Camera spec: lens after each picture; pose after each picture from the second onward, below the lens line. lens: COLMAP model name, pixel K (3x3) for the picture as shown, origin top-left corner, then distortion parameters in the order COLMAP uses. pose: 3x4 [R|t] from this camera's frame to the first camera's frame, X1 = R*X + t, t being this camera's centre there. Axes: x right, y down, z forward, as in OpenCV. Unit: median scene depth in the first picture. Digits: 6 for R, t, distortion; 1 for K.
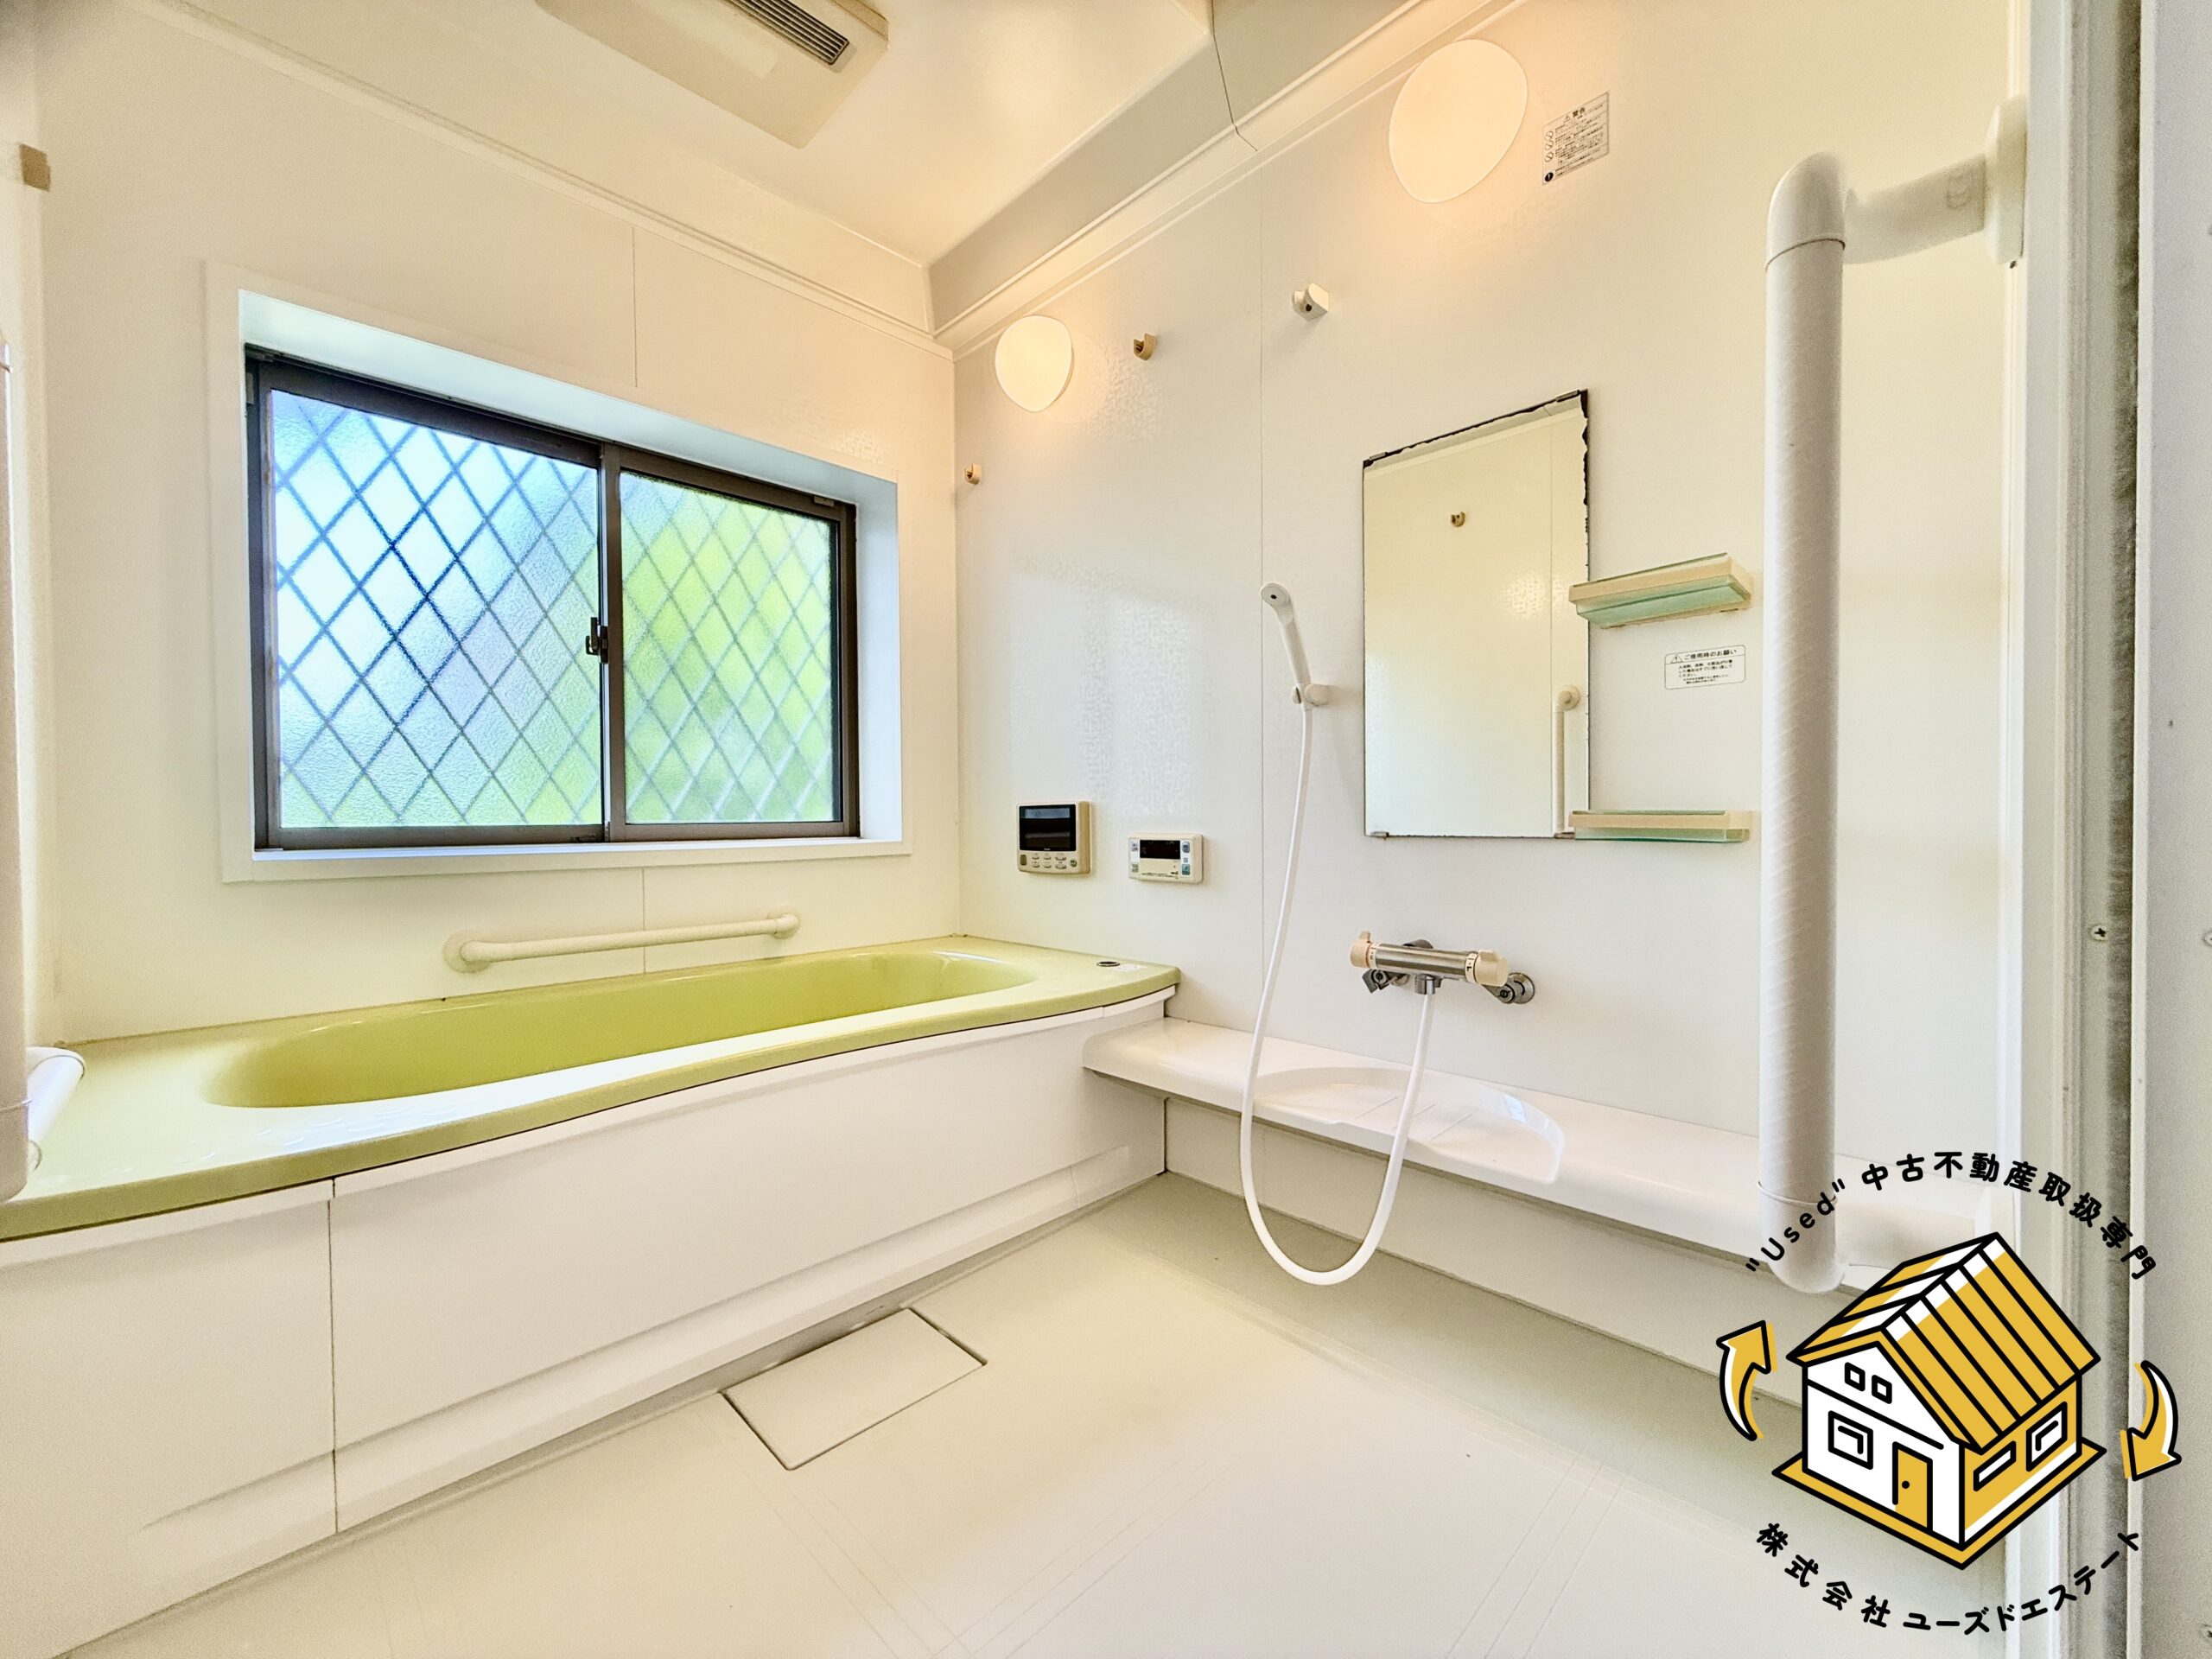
lens RADIAL K [[881.2, 0, 1102.7], [0, 881.2, 830.1], [0, 0, 1]] dist [-0.000705, 0.000633]
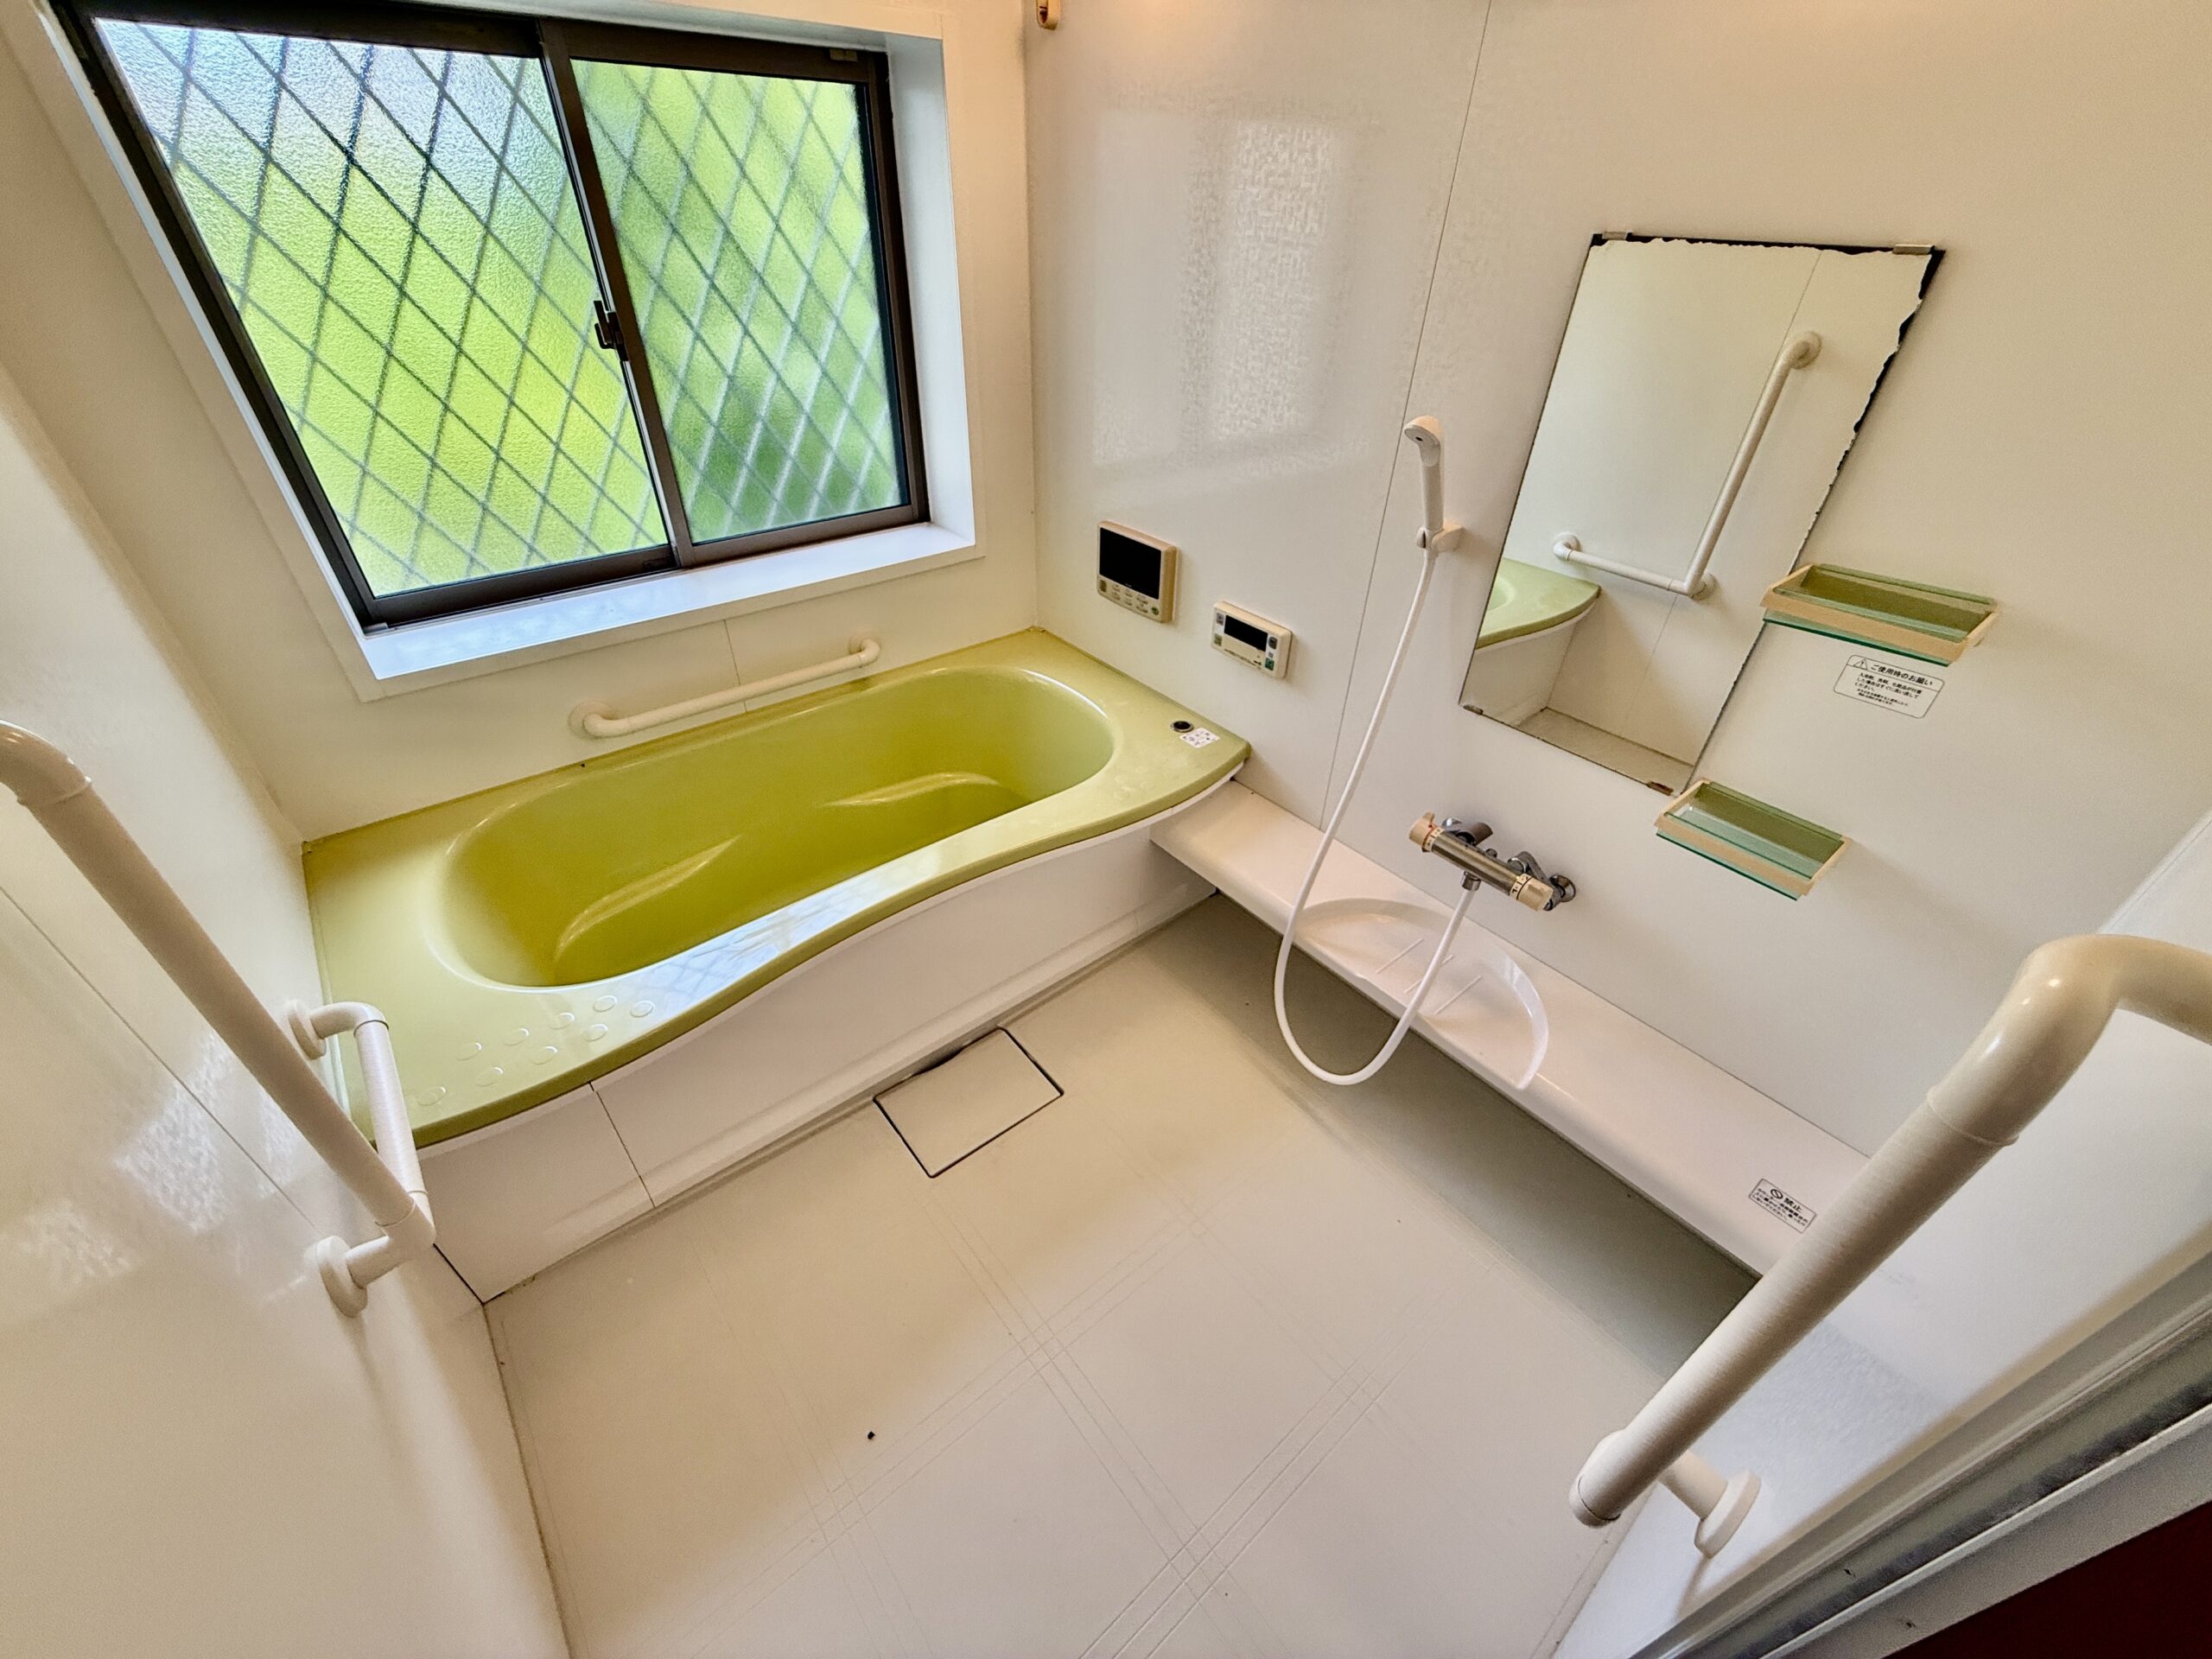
lens RADIAL K [[881.2, 0, 1104.1], [0, 881.2, 826.5], [0, 0, 1]] dist [-0.000705, 0.000633]
pose [[0.995259, 0.078437, -0.057506, -0.016075], [-0.031364, 0.818518, 0.573625, -0.341989], [0.092063, -0.569102, 0.817097, 0.087378]]
